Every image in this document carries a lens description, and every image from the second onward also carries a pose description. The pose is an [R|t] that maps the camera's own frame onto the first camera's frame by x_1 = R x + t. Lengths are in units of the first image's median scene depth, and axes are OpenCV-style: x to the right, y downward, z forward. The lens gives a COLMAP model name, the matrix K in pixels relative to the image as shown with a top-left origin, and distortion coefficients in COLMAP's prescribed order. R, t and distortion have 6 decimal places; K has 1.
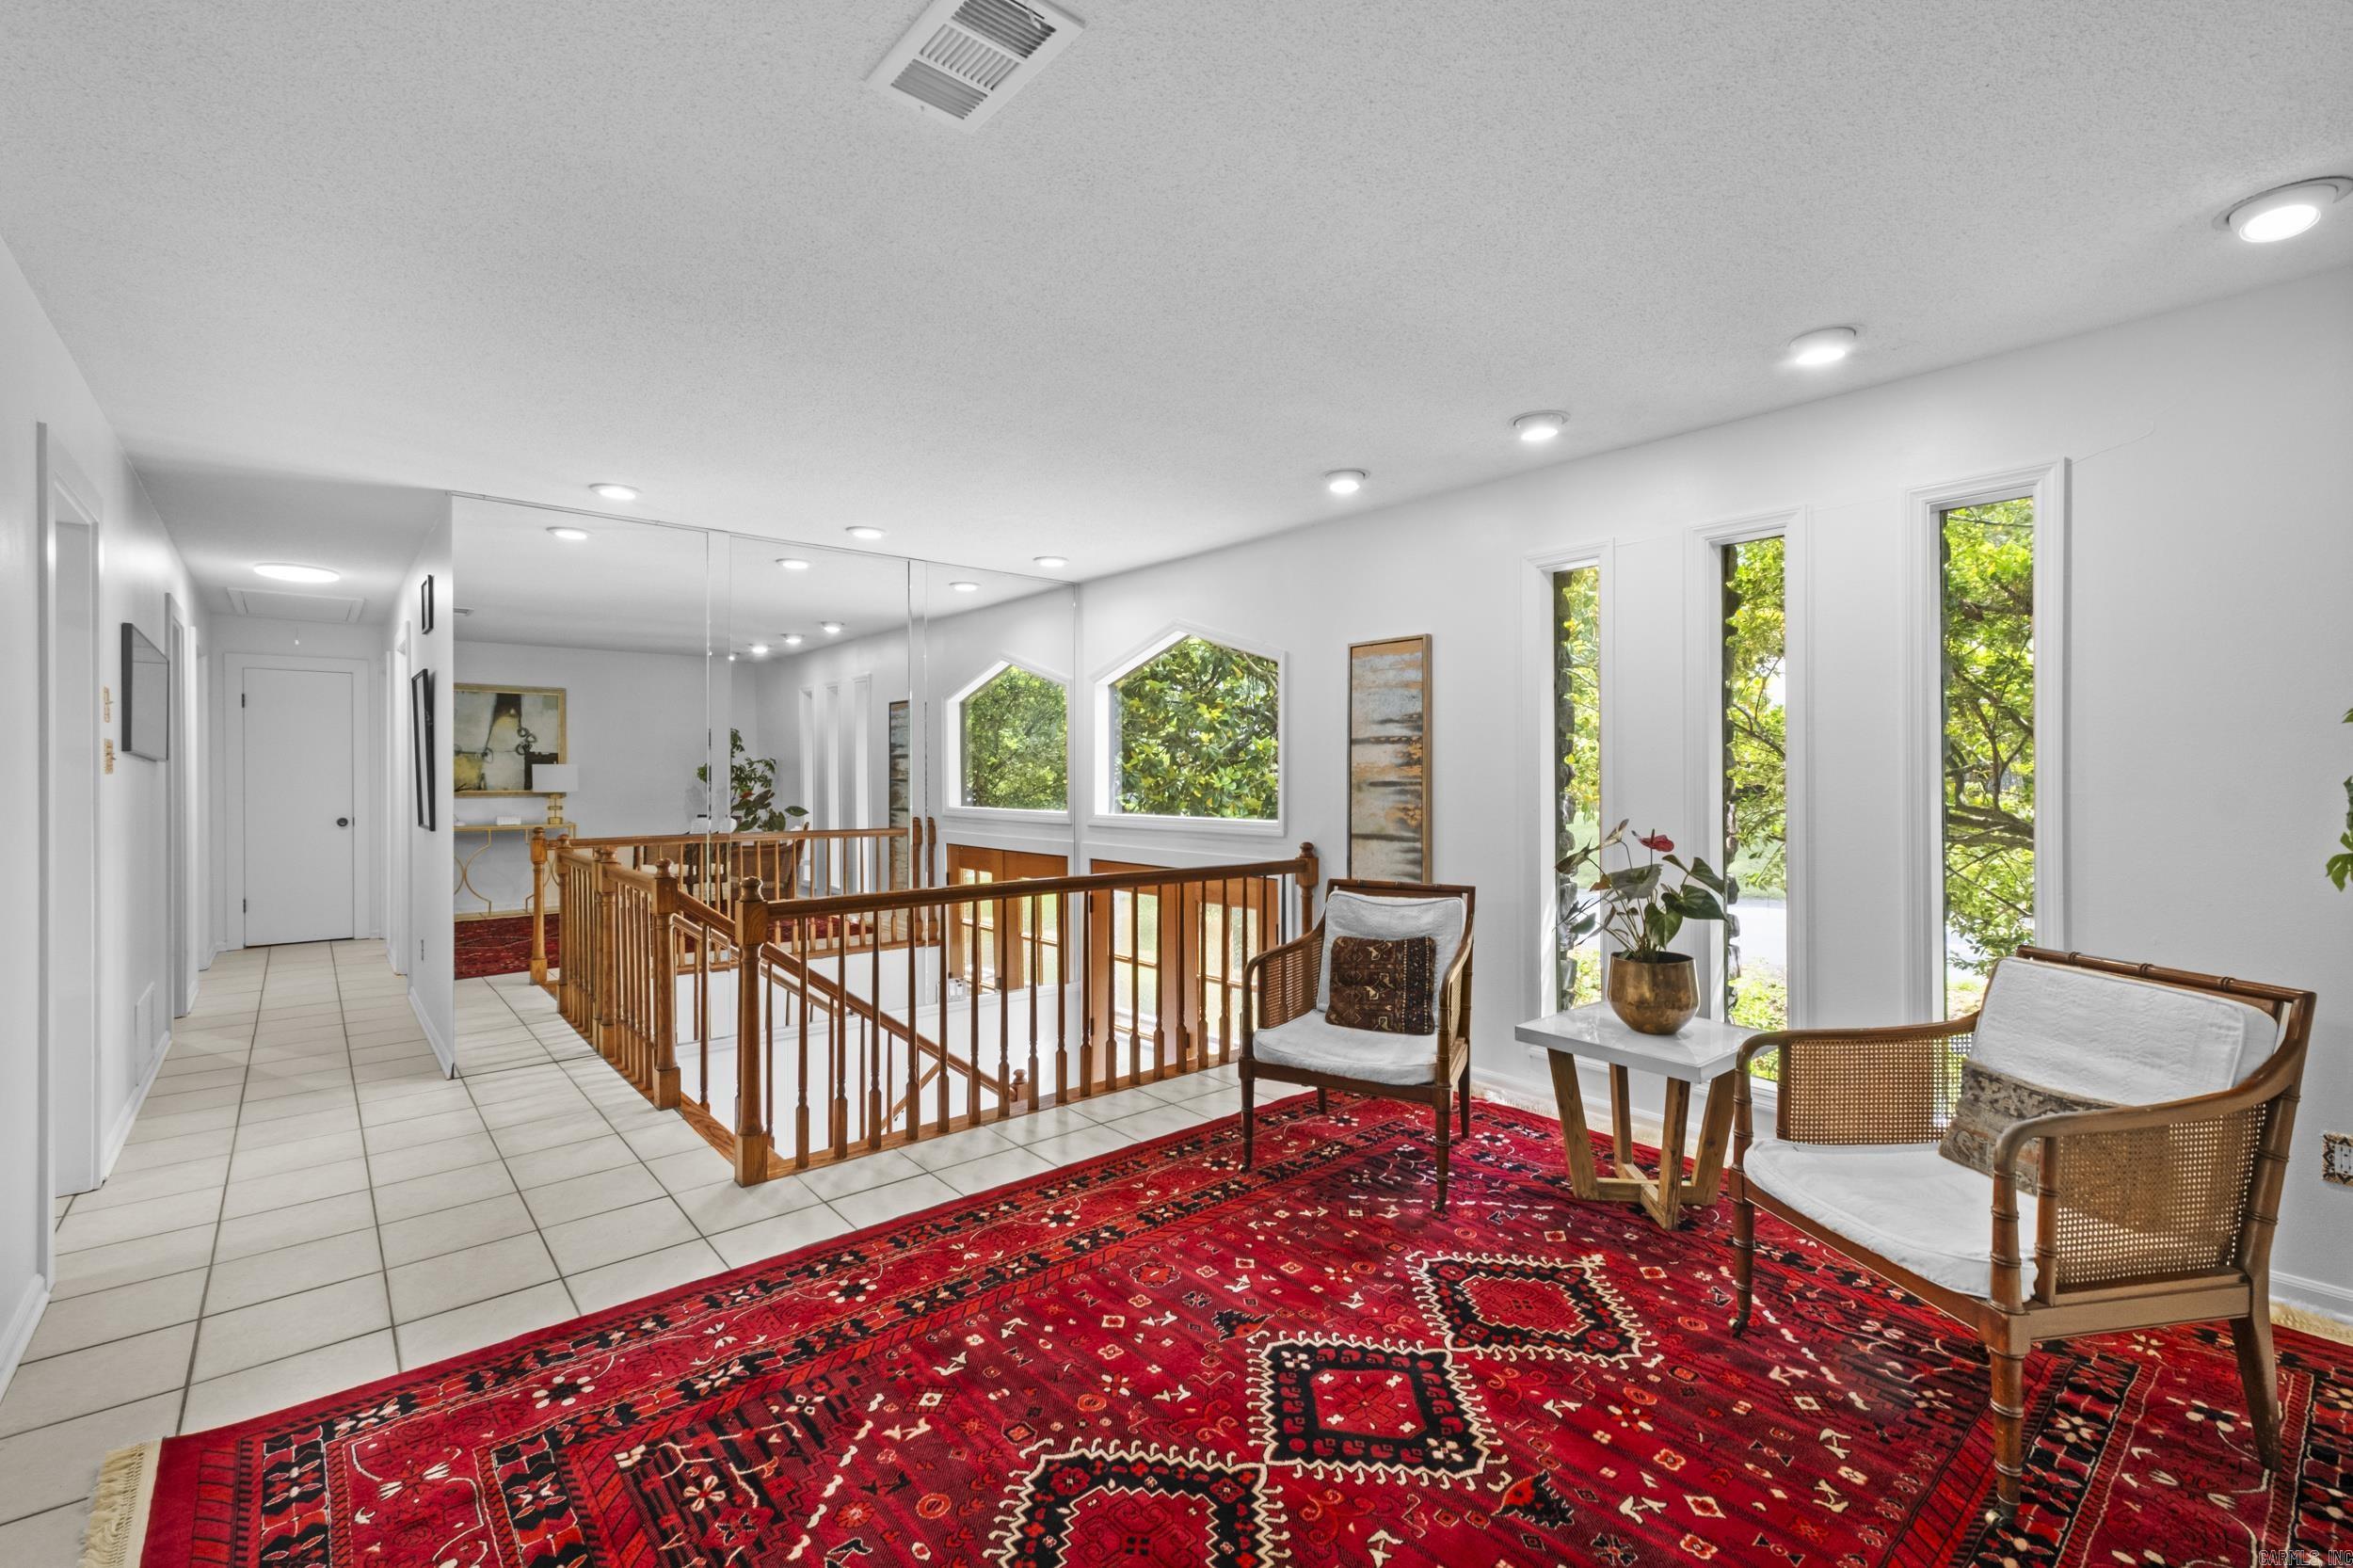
lens RADIAL K [[1023.1, 0, 1169.0], [0, 1023.1, 786.5], [0, 0, 1]] dist [0.010845, -0.000363]
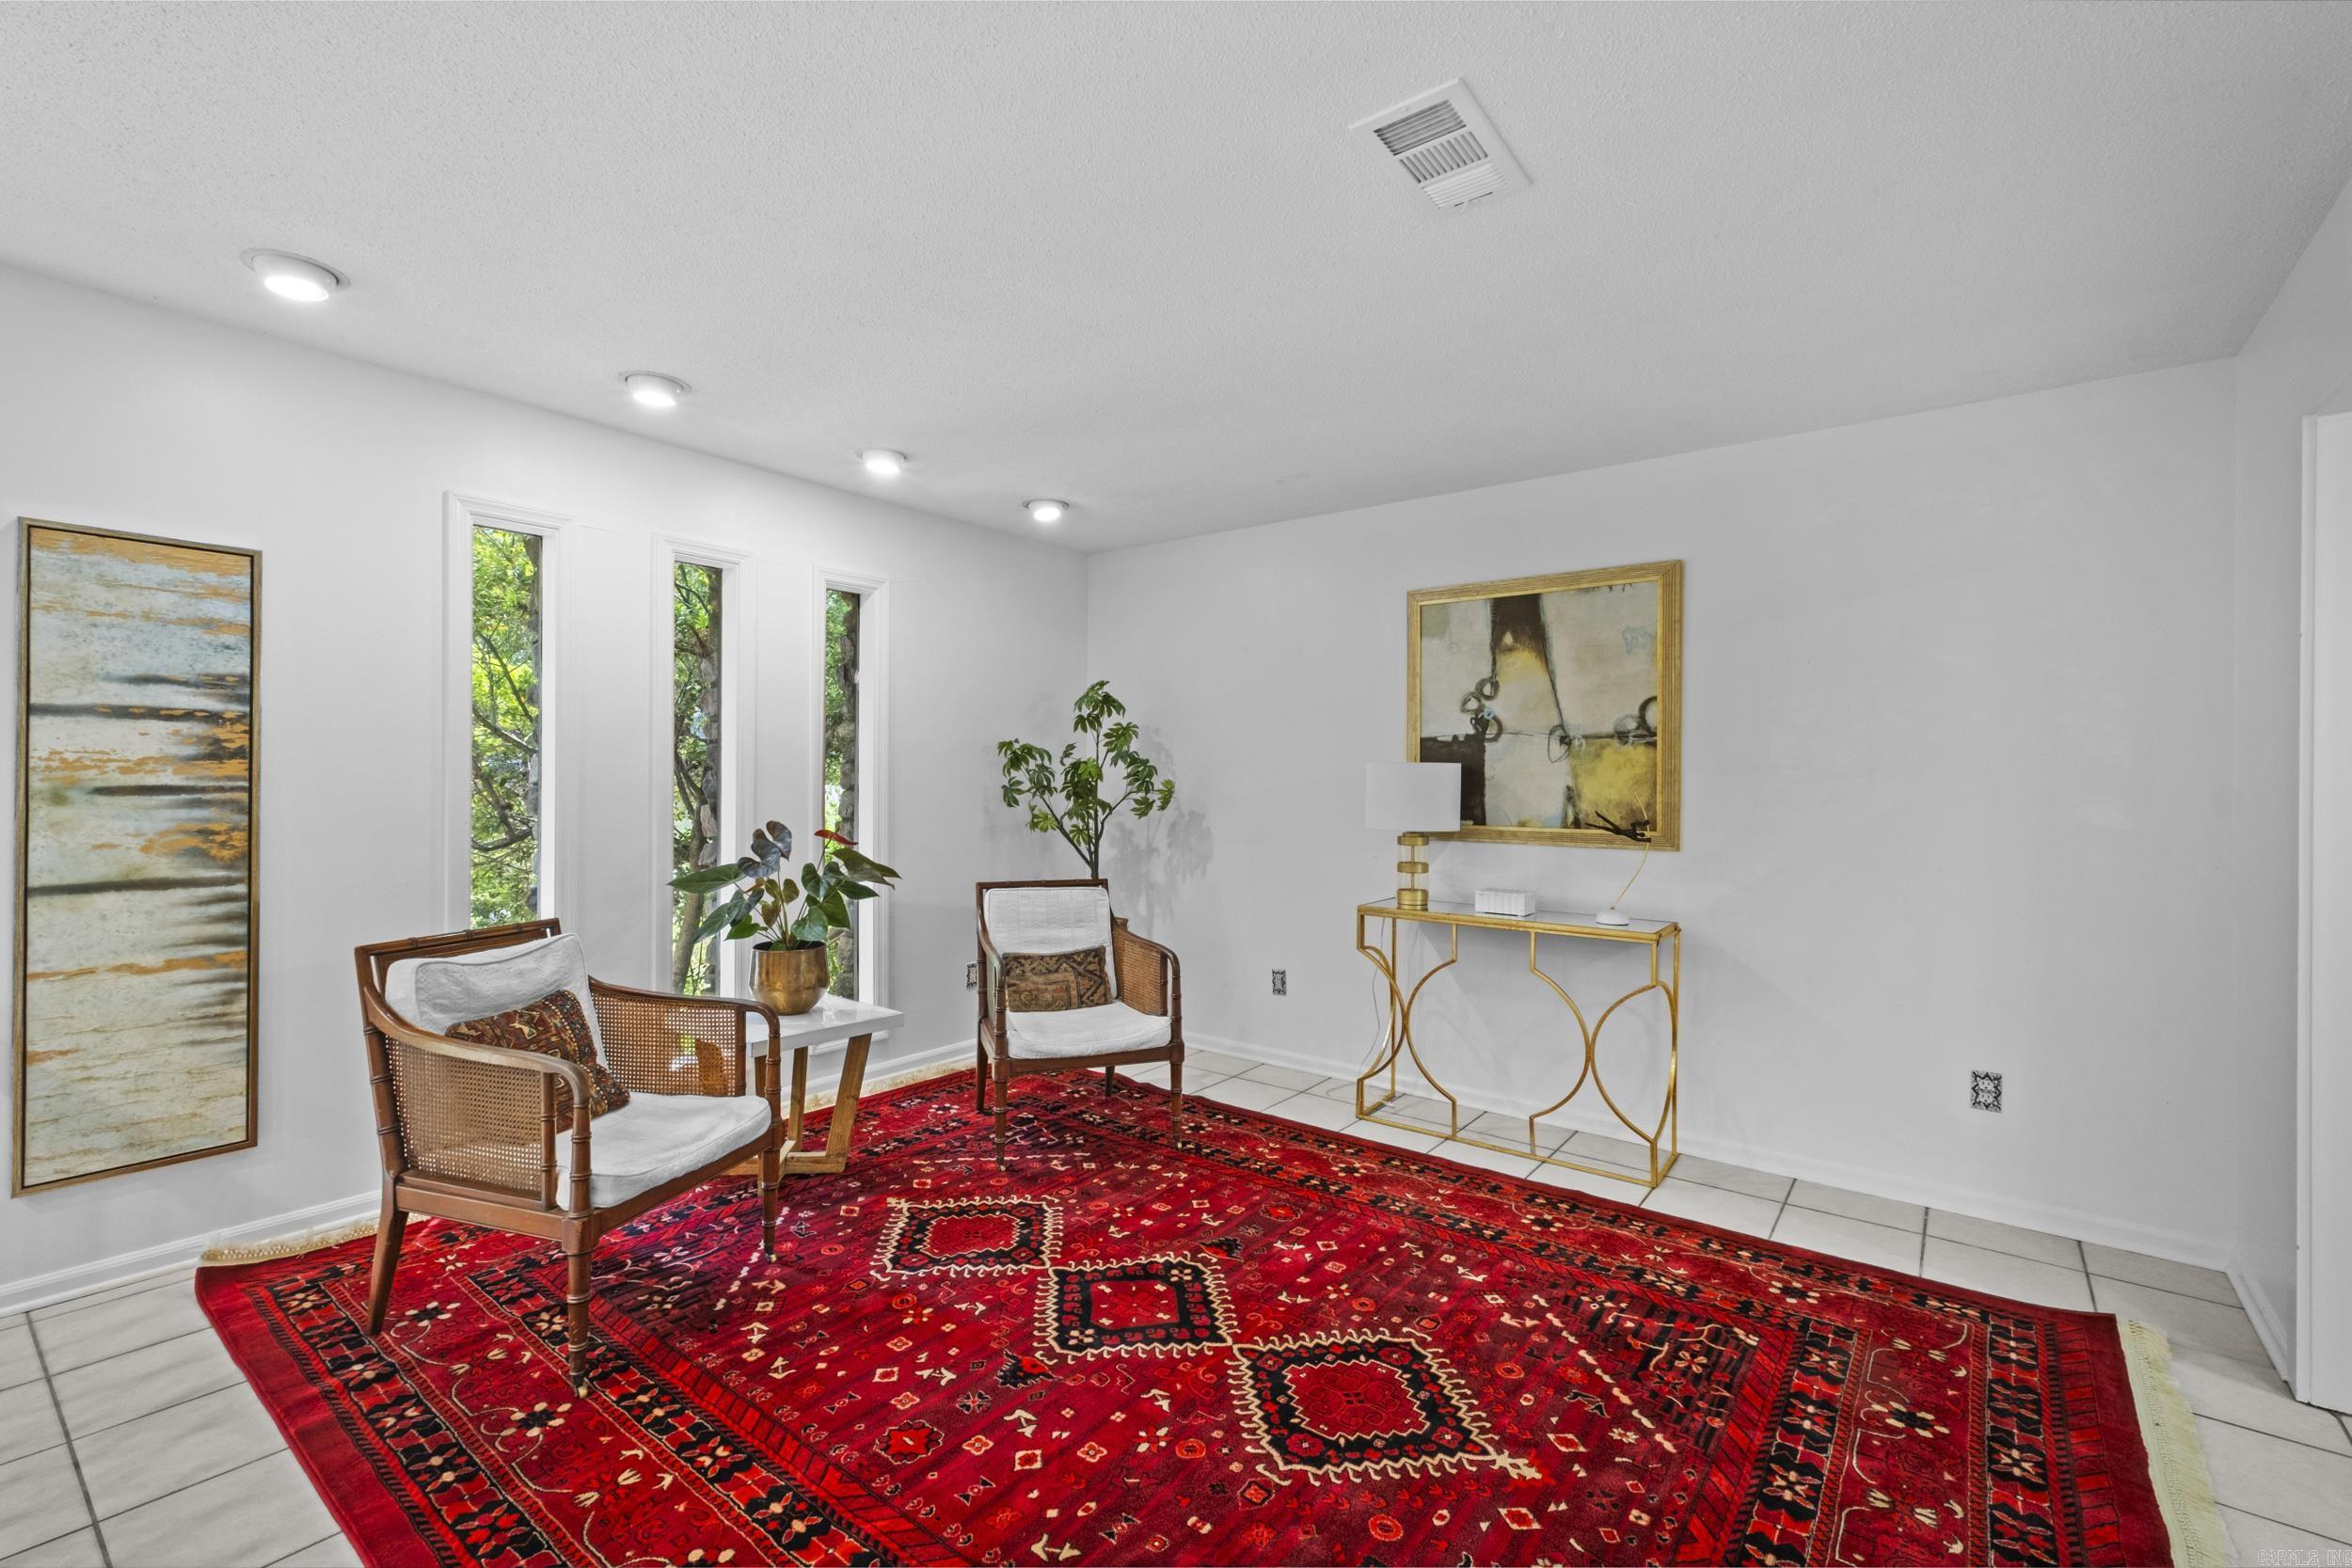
lens RADIAL K [[1022.5, 0, 1164.9], [0, 1022.5, 783.0], [0, 0, 1]] dist [0.010845, -0.000363]
pose [[-0.201265, -0.007507, 0.979508, -0.771856], [0.002468, 0.999964, 0.008171, -0.016436], [-0.979534, 0.004062, -0.201239, 0.940877]]
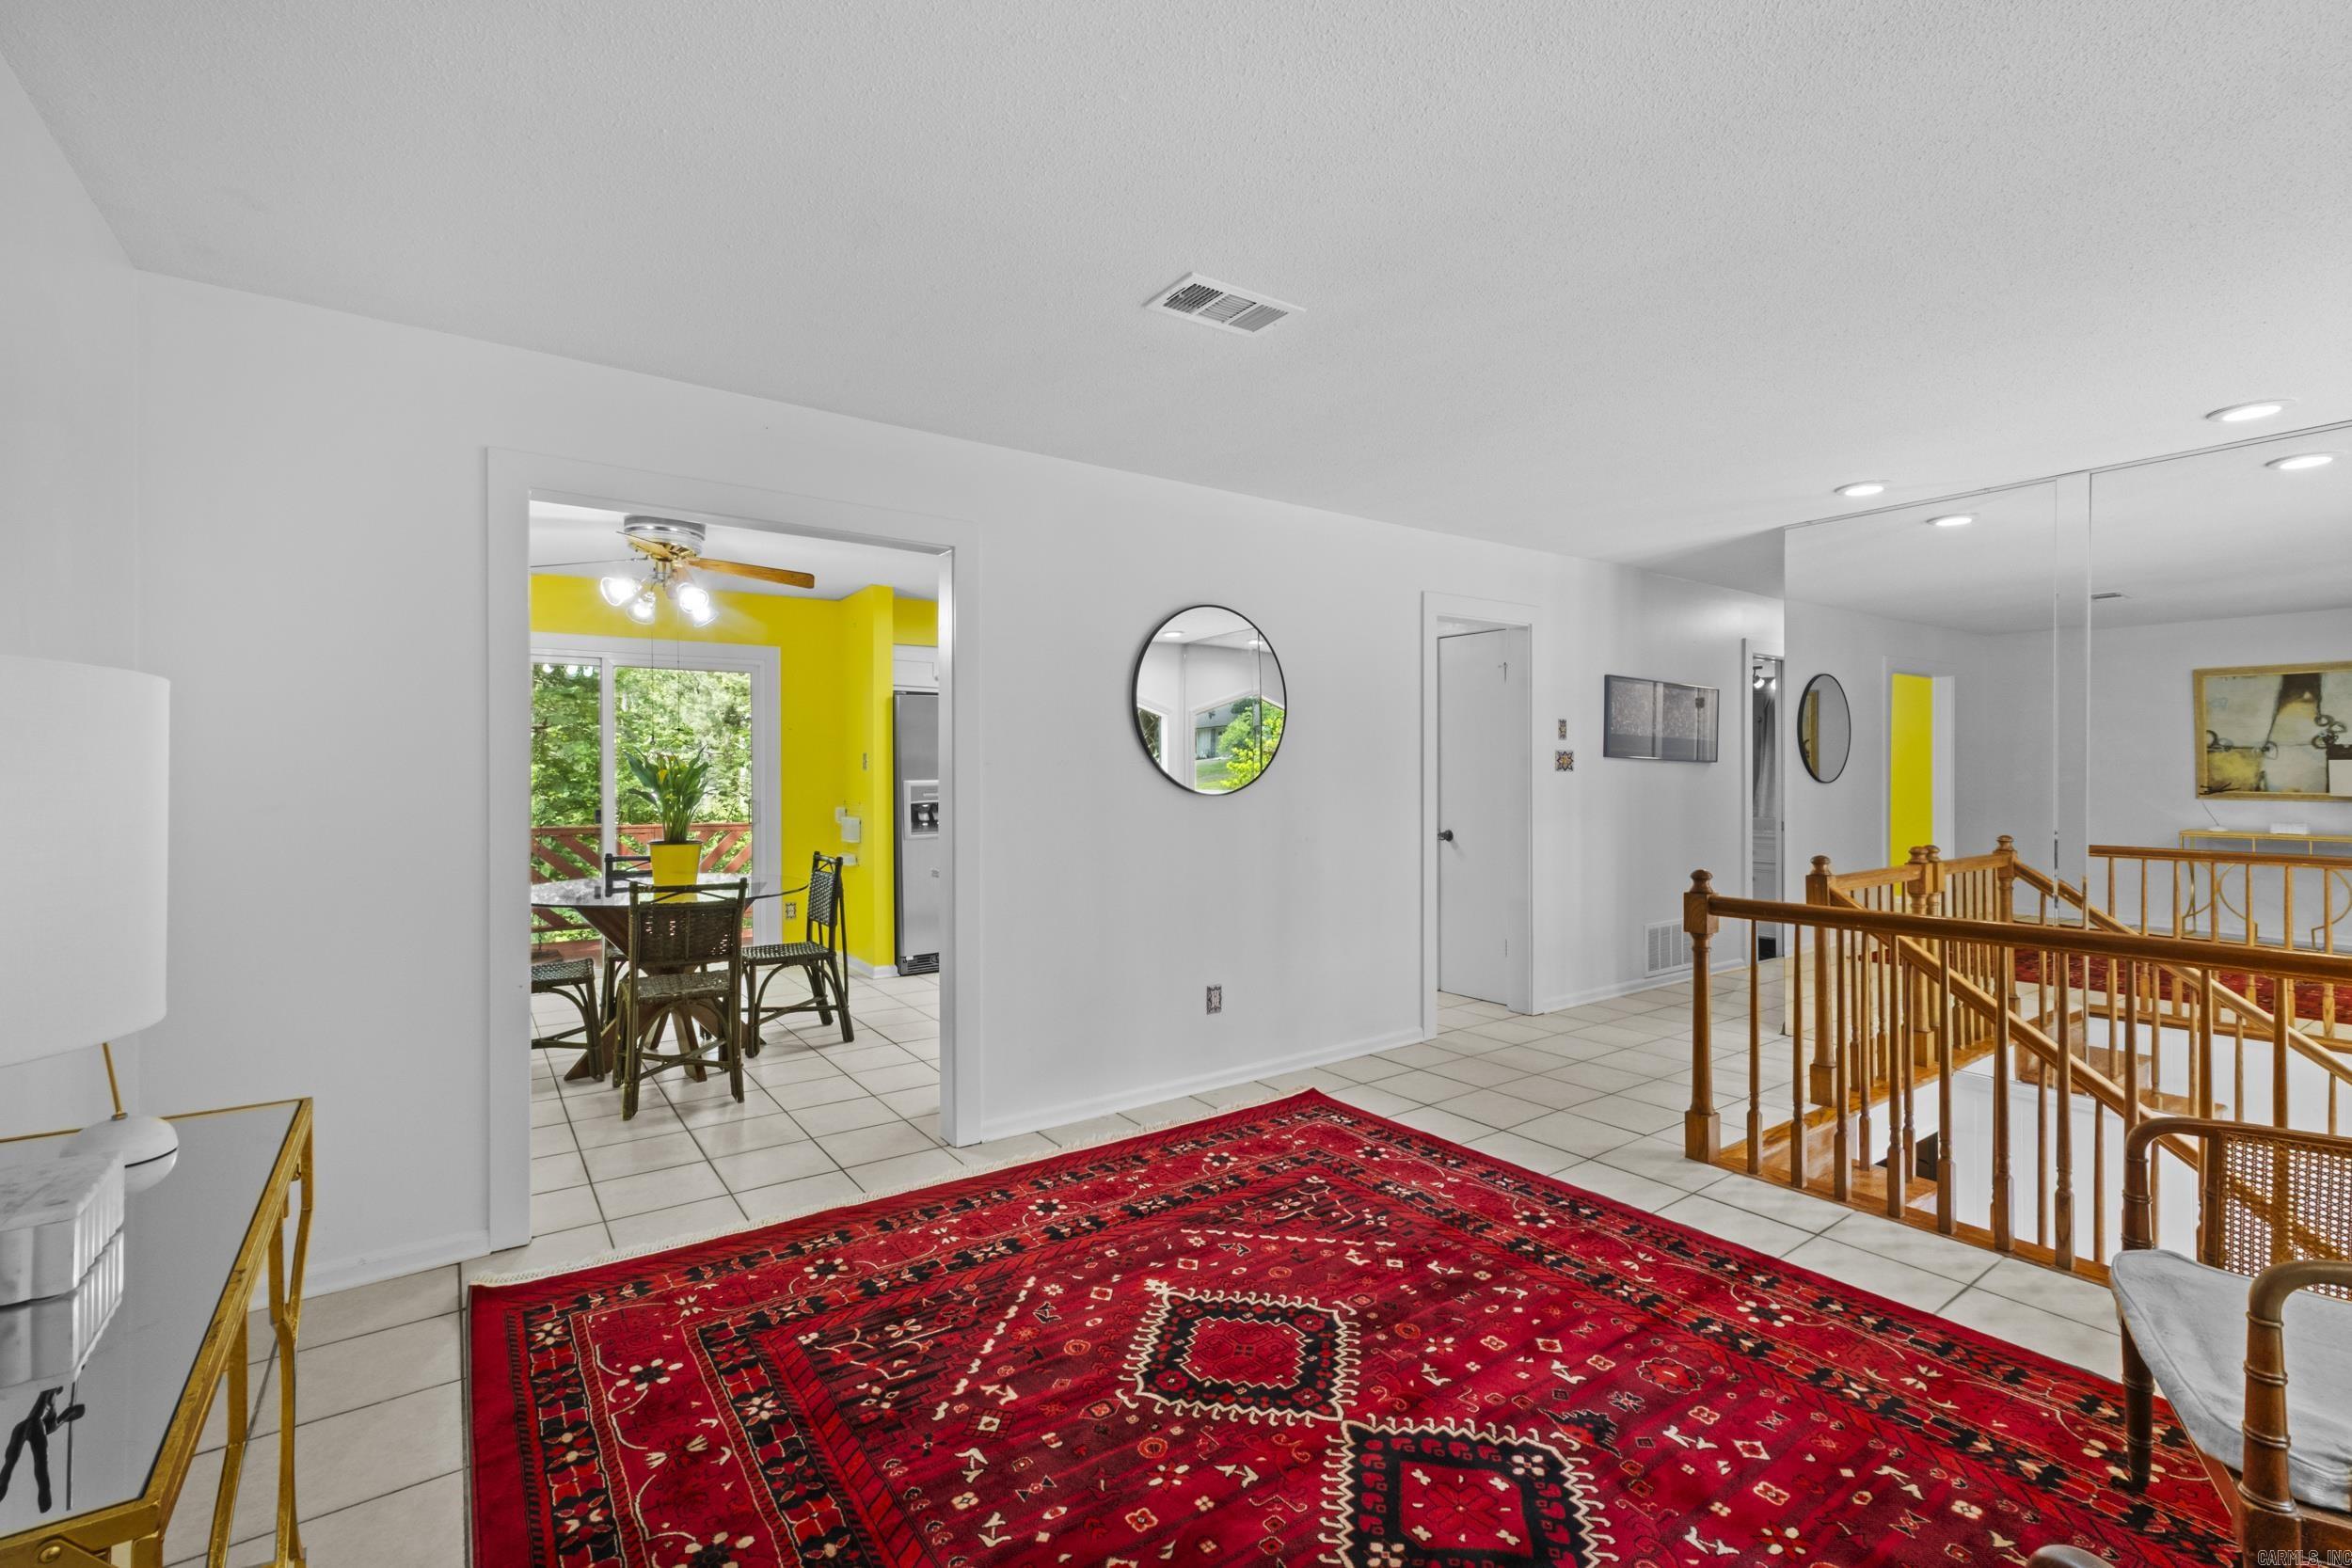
lens RADIAL K [[1022.5, 0, 1164.6], [0, 1022.5, 773.6], [0, 0, 1]] dist [0.010845, -0.000363]
pose [[-0.090084, 0.001526, -0.995933, 0.836577], [-0.011411, 0.999932, 0.002564, -0.011834], [0.995869, 0.011595, -0.090060, 0.642845]]
